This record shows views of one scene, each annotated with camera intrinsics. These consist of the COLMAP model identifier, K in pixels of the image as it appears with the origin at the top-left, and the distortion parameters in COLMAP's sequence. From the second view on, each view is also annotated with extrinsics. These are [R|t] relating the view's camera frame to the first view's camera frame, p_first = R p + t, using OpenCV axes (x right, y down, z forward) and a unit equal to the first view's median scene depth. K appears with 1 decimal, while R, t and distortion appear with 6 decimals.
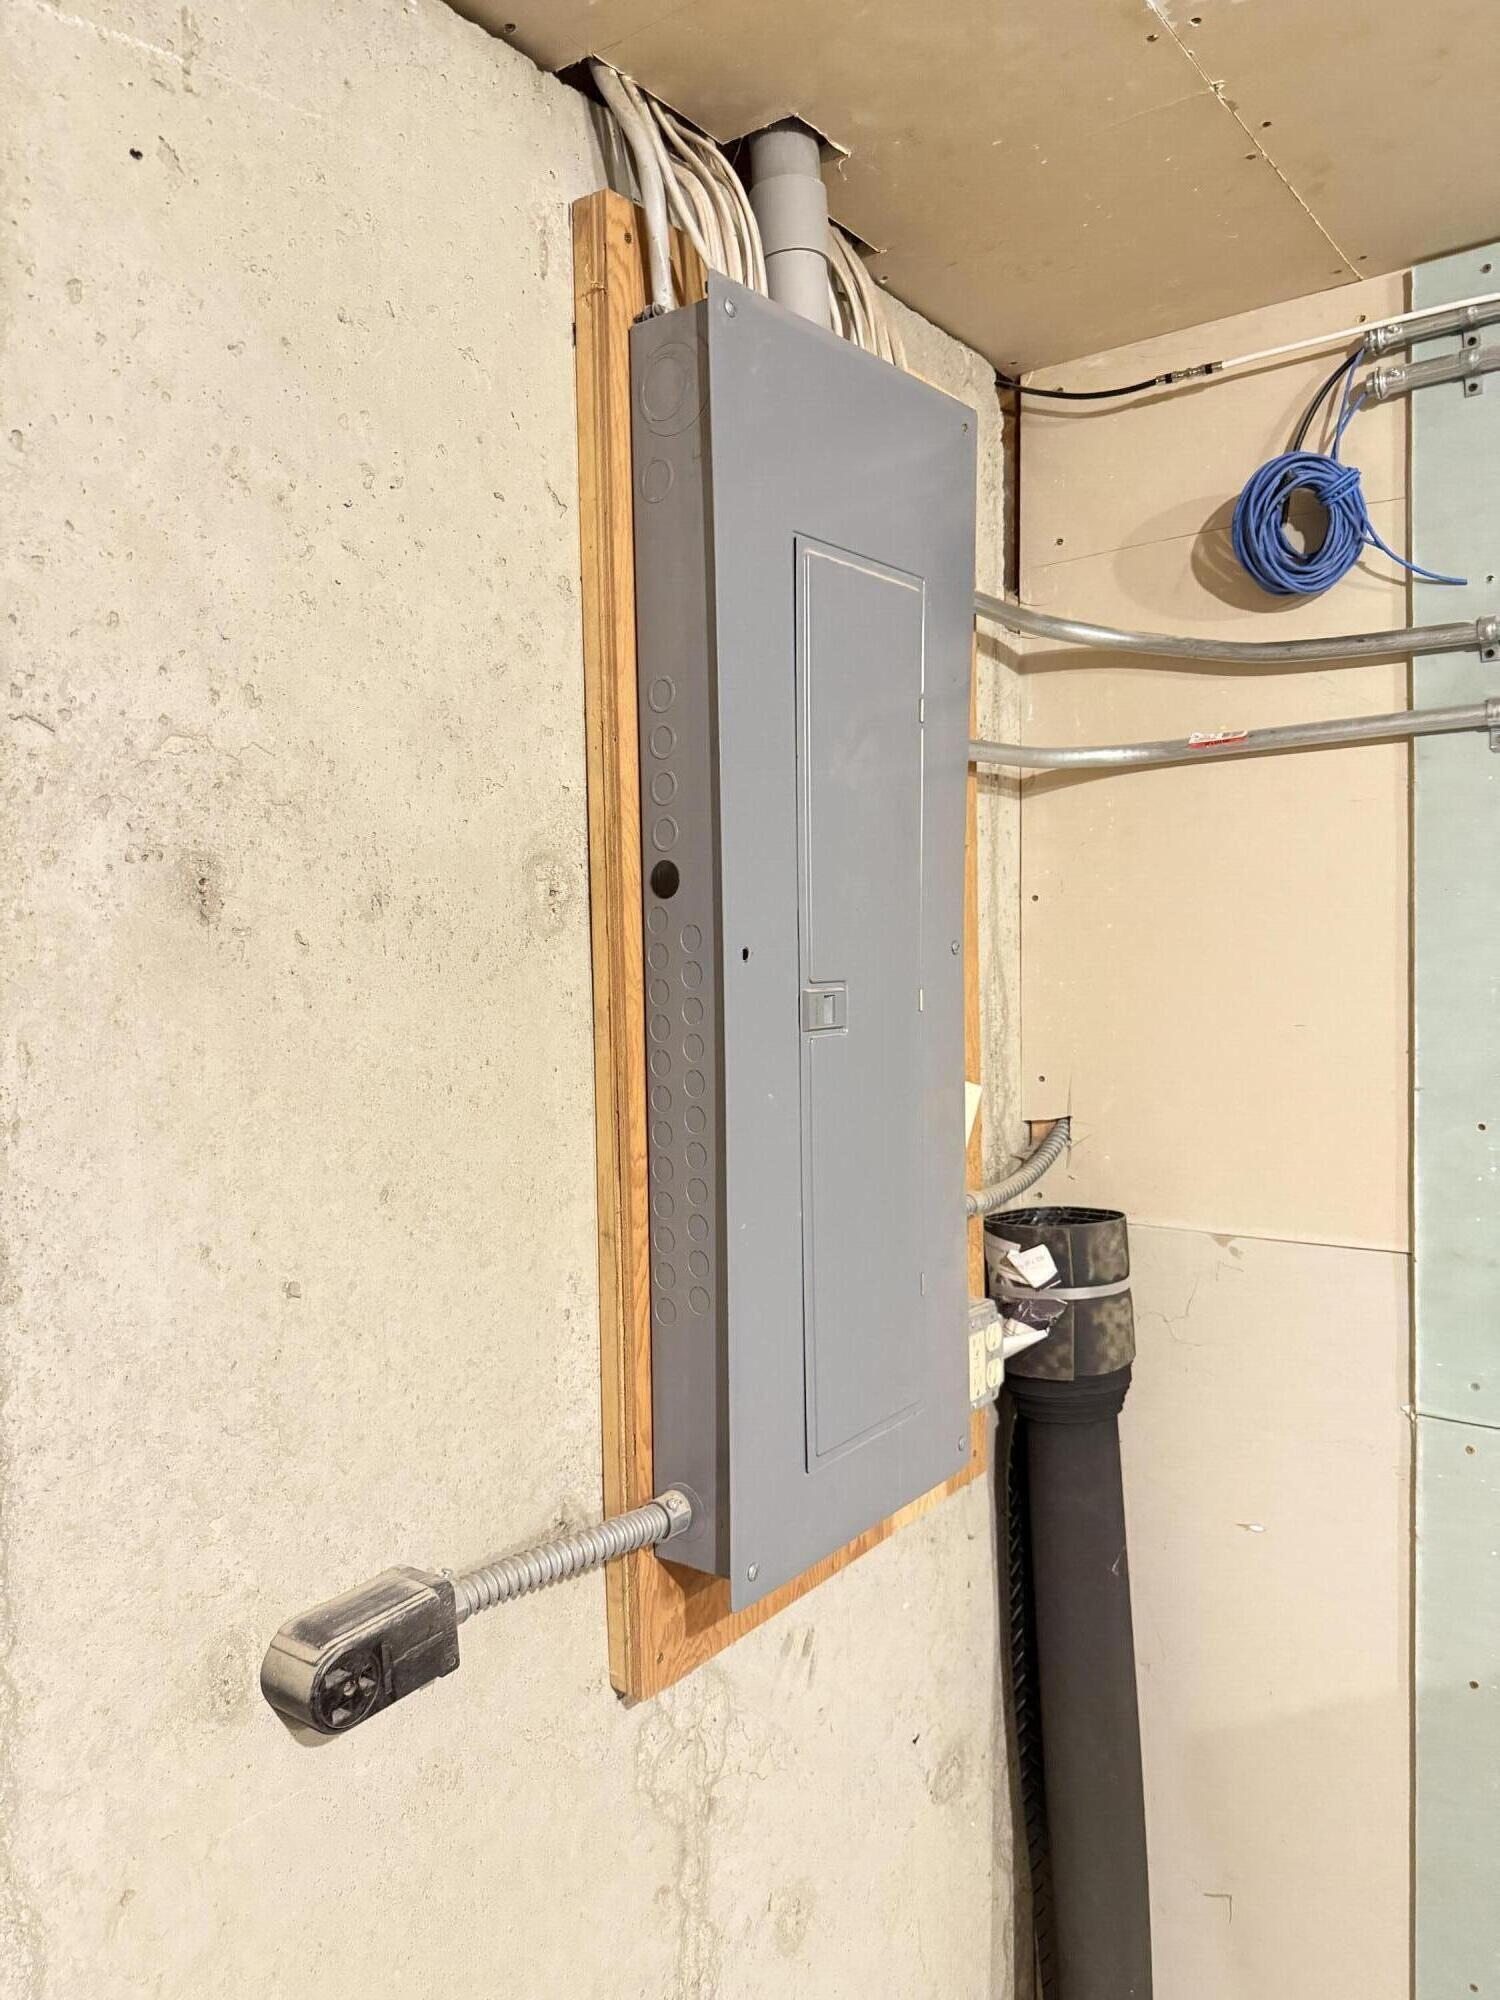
lens RADIAL K [[1391.7, 0, 750.0], [0, 1391.7, 1000.0], [0, 0, 1]] dist [0.001576, -0.003468]
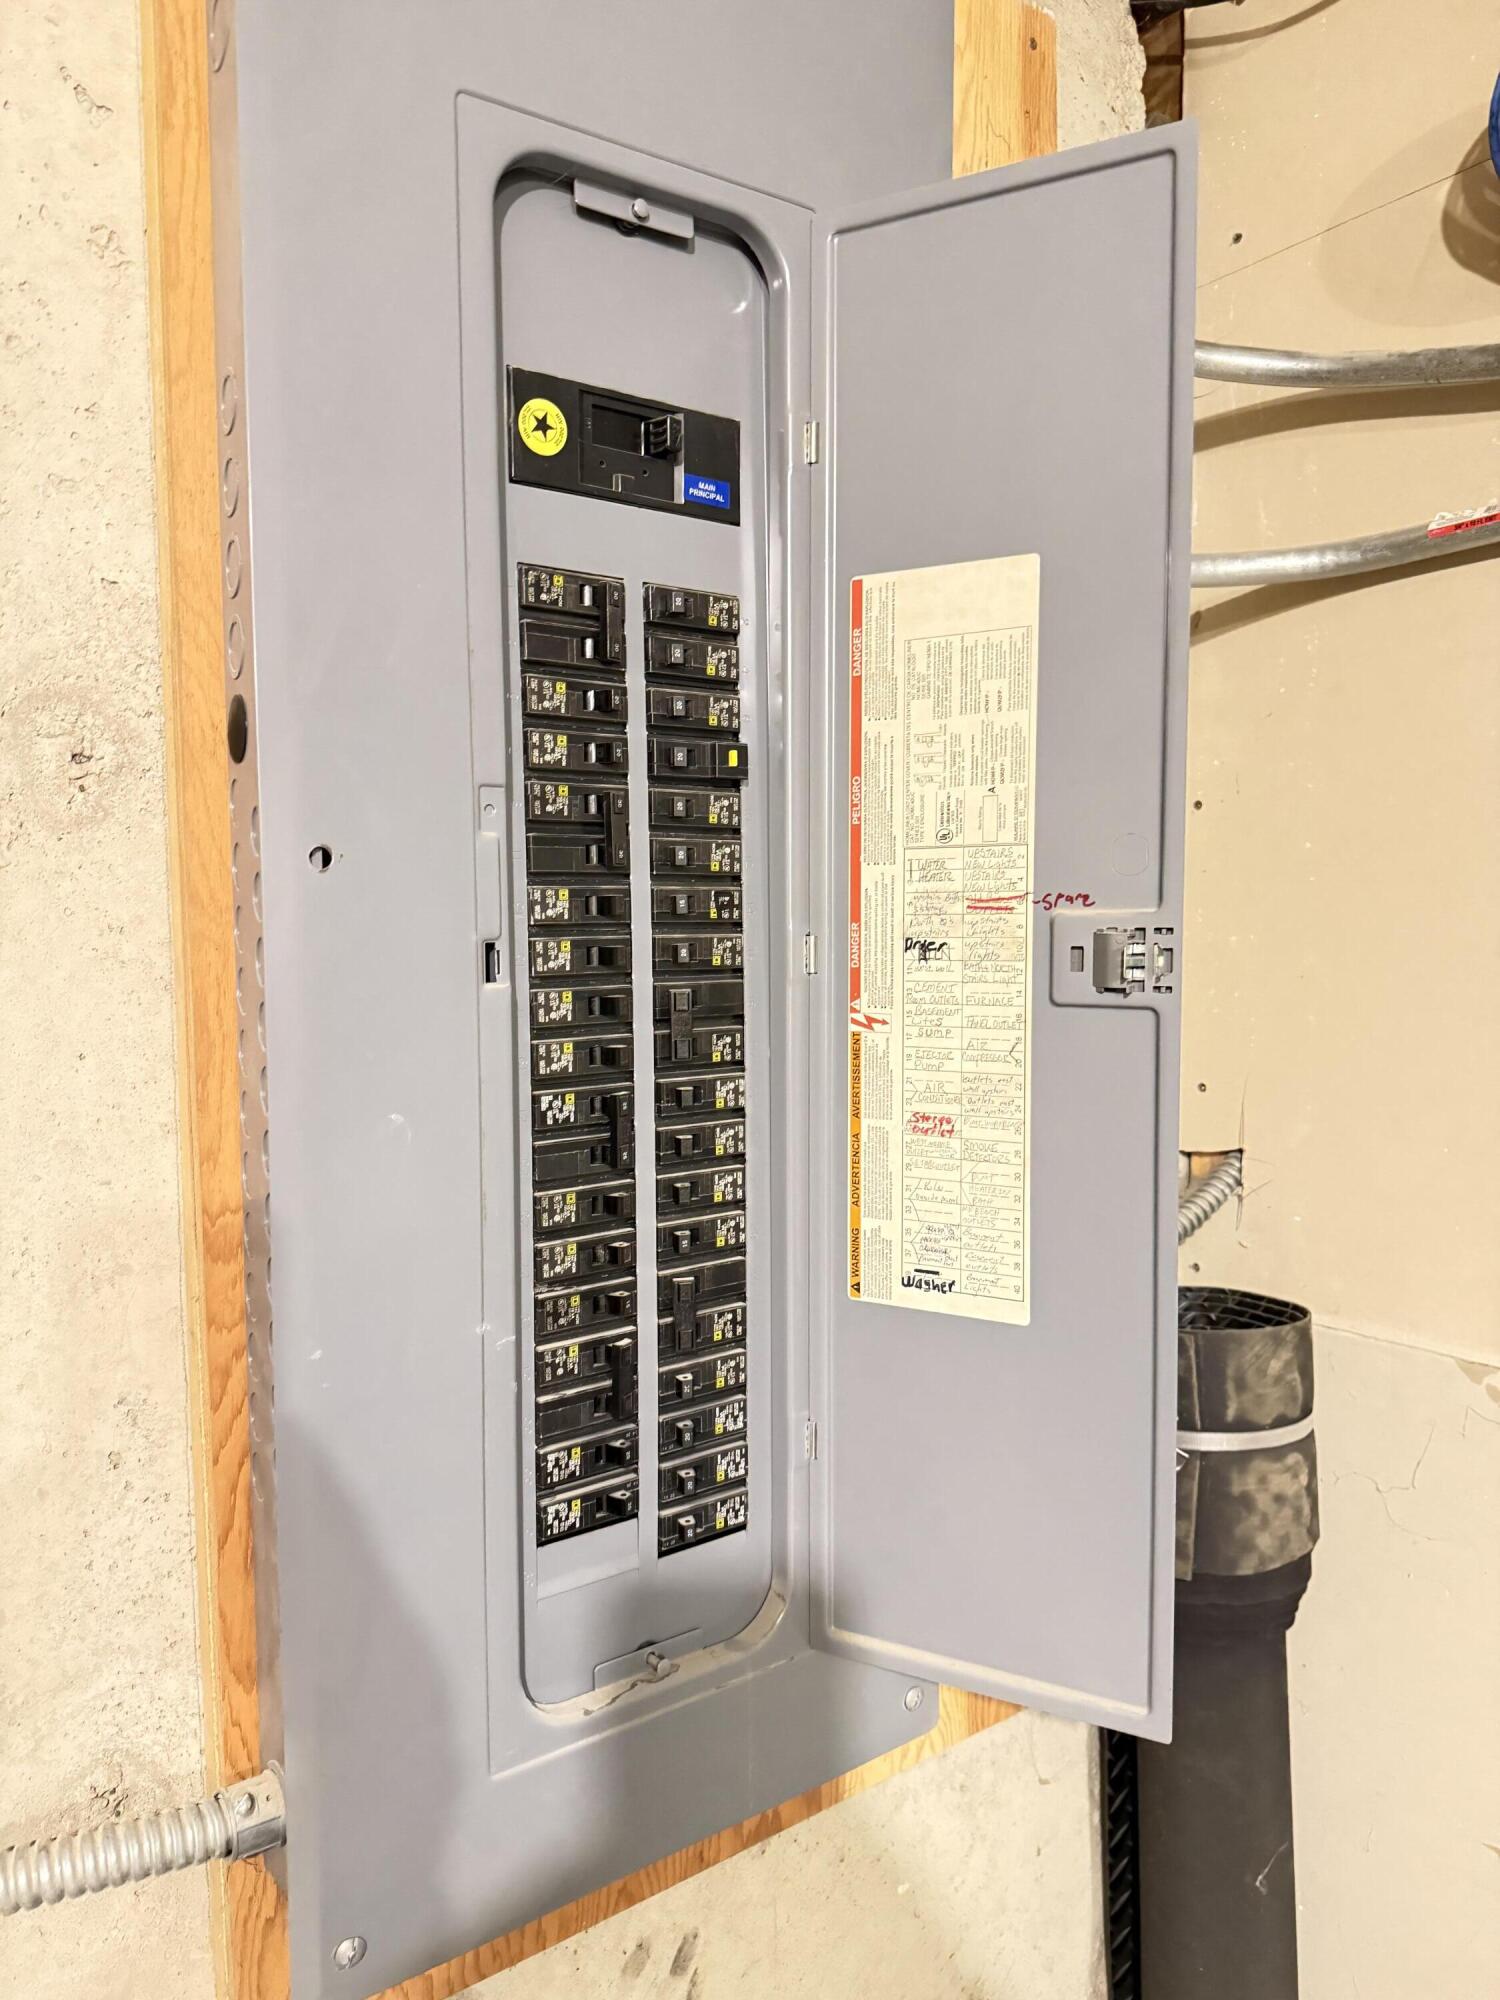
lens RADIAL K [[1566.1, 0, 612.5], [0, 1566.1, 988.6], [0, 0, 1]] dist [-0.098527, 0.081568]
pose [[0.958657, 0.023740, -0.283573, 0.171183], [-0.018691, 0.999615, 0.020497, 0.002109], [0.283950, -0.014350, 0.958732, 0.278081]]
